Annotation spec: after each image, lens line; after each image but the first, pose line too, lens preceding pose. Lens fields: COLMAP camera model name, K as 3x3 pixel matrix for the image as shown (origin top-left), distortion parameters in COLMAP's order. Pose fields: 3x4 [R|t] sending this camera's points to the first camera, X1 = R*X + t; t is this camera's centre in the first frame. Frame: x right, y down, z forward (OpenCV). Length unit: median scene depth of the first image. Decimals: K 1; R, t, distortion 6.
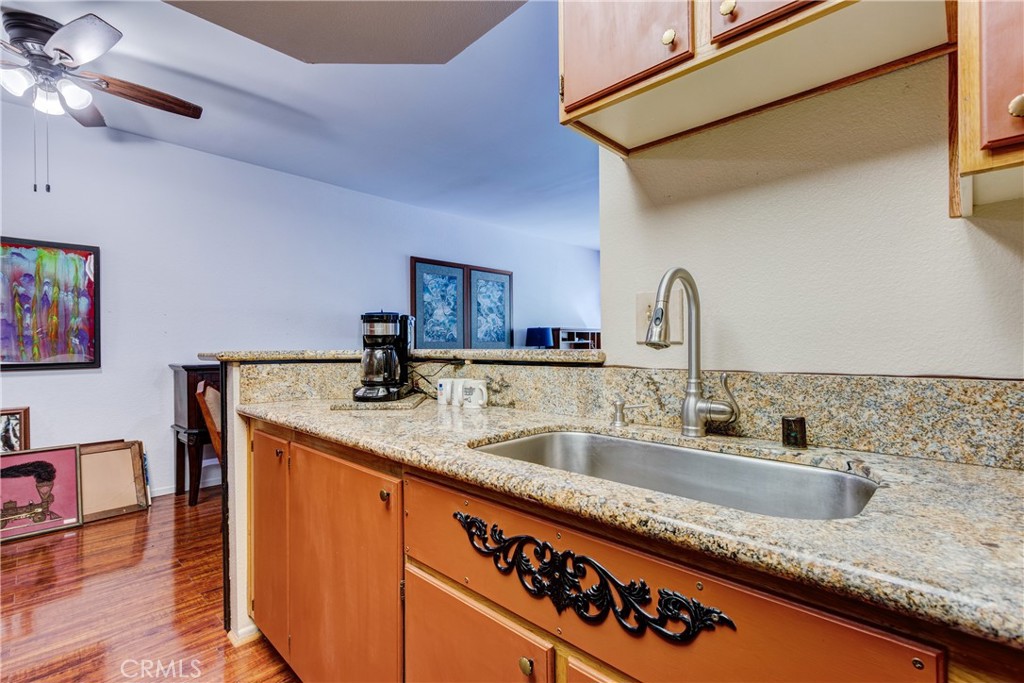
lens RADIAL K [[465.4, 0, 507.5], [0, 465.4, 344.1], [0, 0, 1]] dist [0.018293, 0.000373]
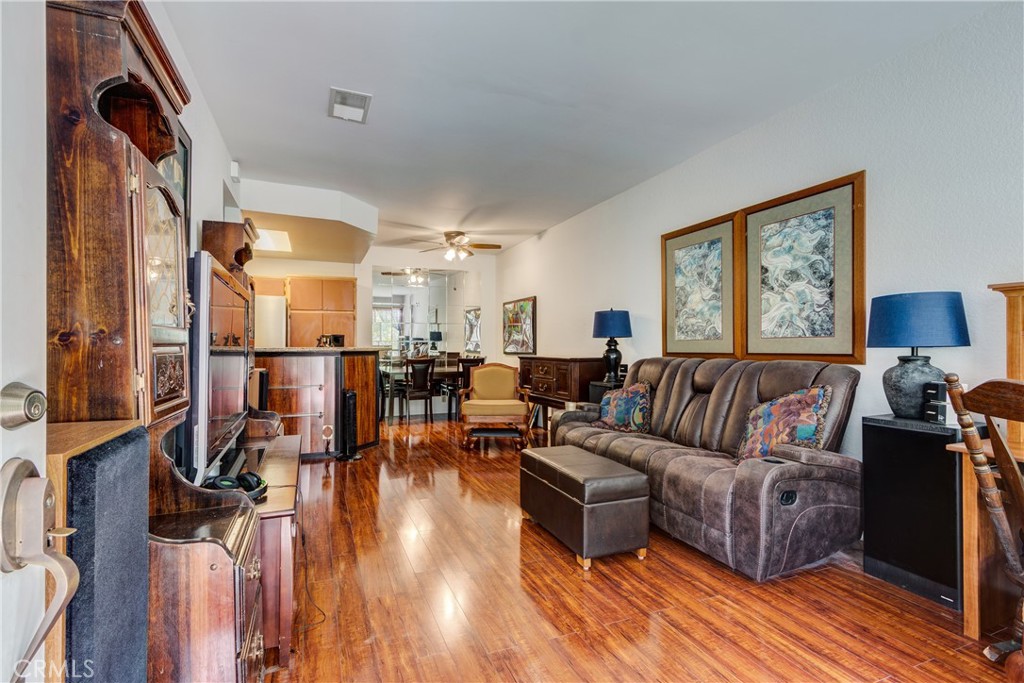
lens RADIAL K [[465.4, 0, 510.4], [0, 465.4, 344.2], [0, 0, 1]] dist [0.018293, 0.000373]
pose [[-0.395492, 0.000795, -0.918469, 0.596316], [0.001536, 0.999999, 0.000204, 0.001119], [0.918468, -0.001330, -0.395493, 0.994482]]
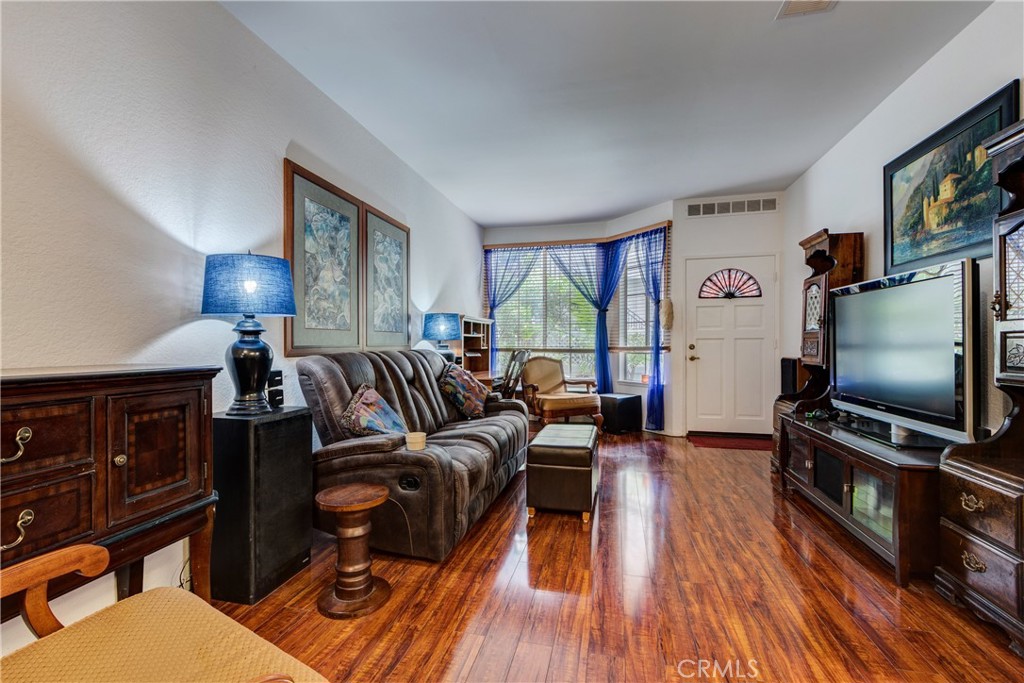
lens RADIAL K [[465.4, 0, 511.6], [0, 465.4, 342.1], [0, 0, 1]] dist [0.018293, 0.000373]
pose [[0.852601, 0.002720, 0.522556, -0.242466], [-0.000412, 0.999990, -0.004533, 0.012569], [-0.522563, 0.003649, 0.852593, 0.403137]]
